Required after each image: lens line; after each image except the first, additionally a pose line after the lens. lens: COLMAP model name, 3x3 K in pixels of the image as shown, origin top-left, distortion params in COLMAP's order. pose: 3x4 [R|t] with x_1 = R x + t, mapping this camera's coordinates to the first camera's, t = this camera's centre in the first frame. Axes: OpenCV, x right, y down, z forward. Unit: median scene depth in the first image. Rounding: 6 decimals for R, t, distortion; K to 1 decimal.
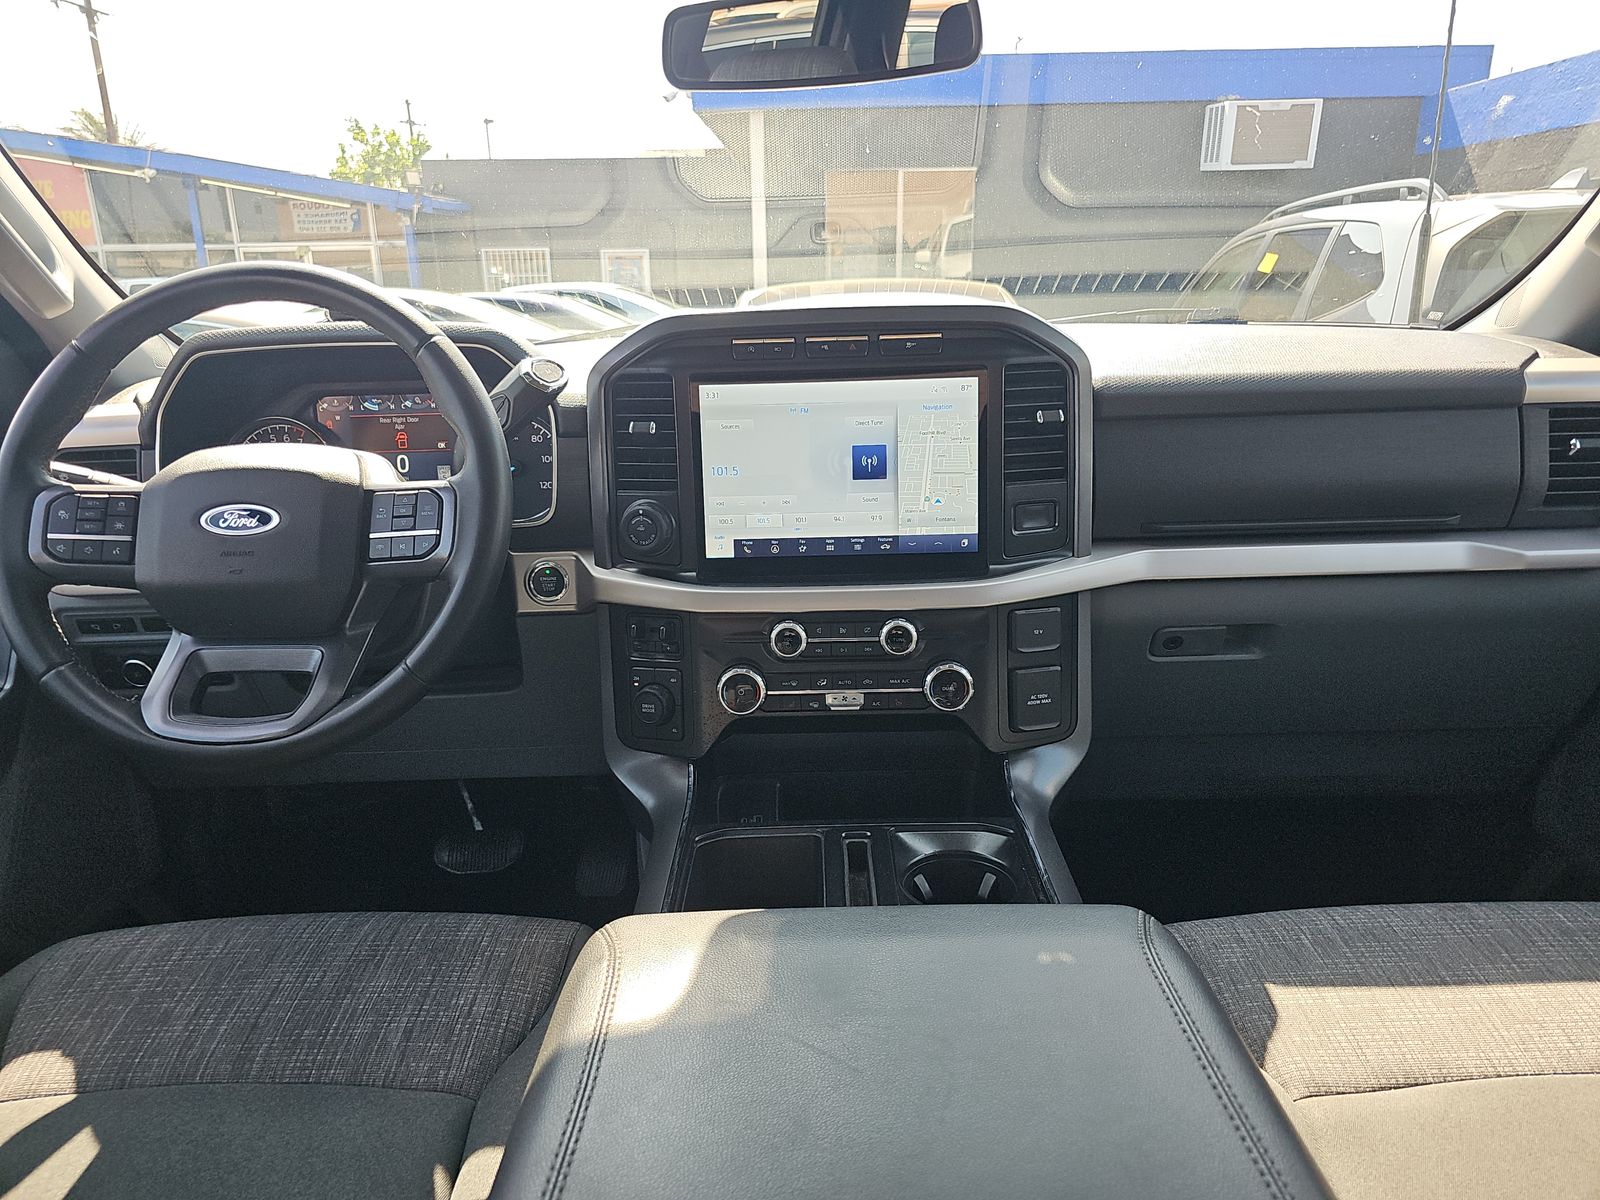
lens RADIAL K [[1170.5, 0, 800.0], [0, 1170.5, 600.0], [0, 0, 1]] dist [0.018604, -0.001602]
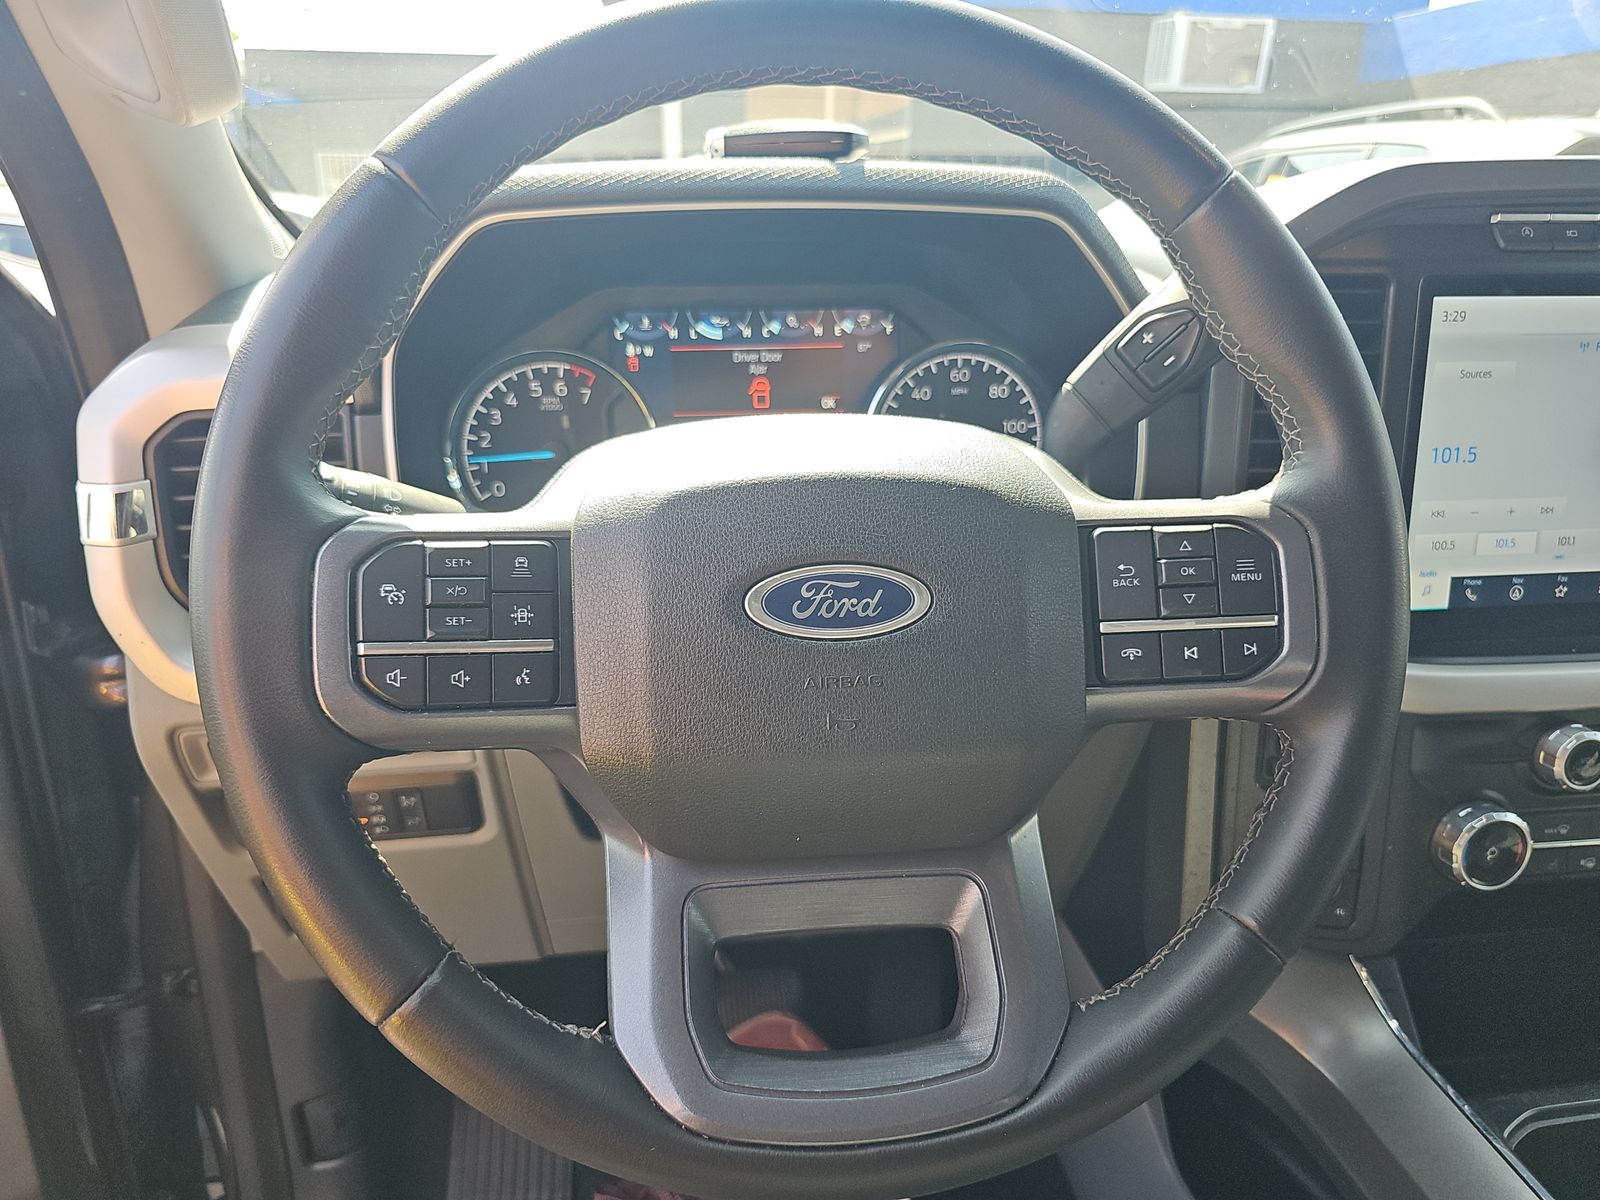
lens RADIAL K [[1170.5, 0, 800.0], [0, 1170.5, 600.0], [0, 0, 1]] dist [0.018604, -0.001602]
pose [[0.990389, -0.016204, 0.137354, -0.450878], [0.008355, 0.998309, 0.057527, -0.076637], [-0.138054, -0.055827, 0.988850, 0.484833]]
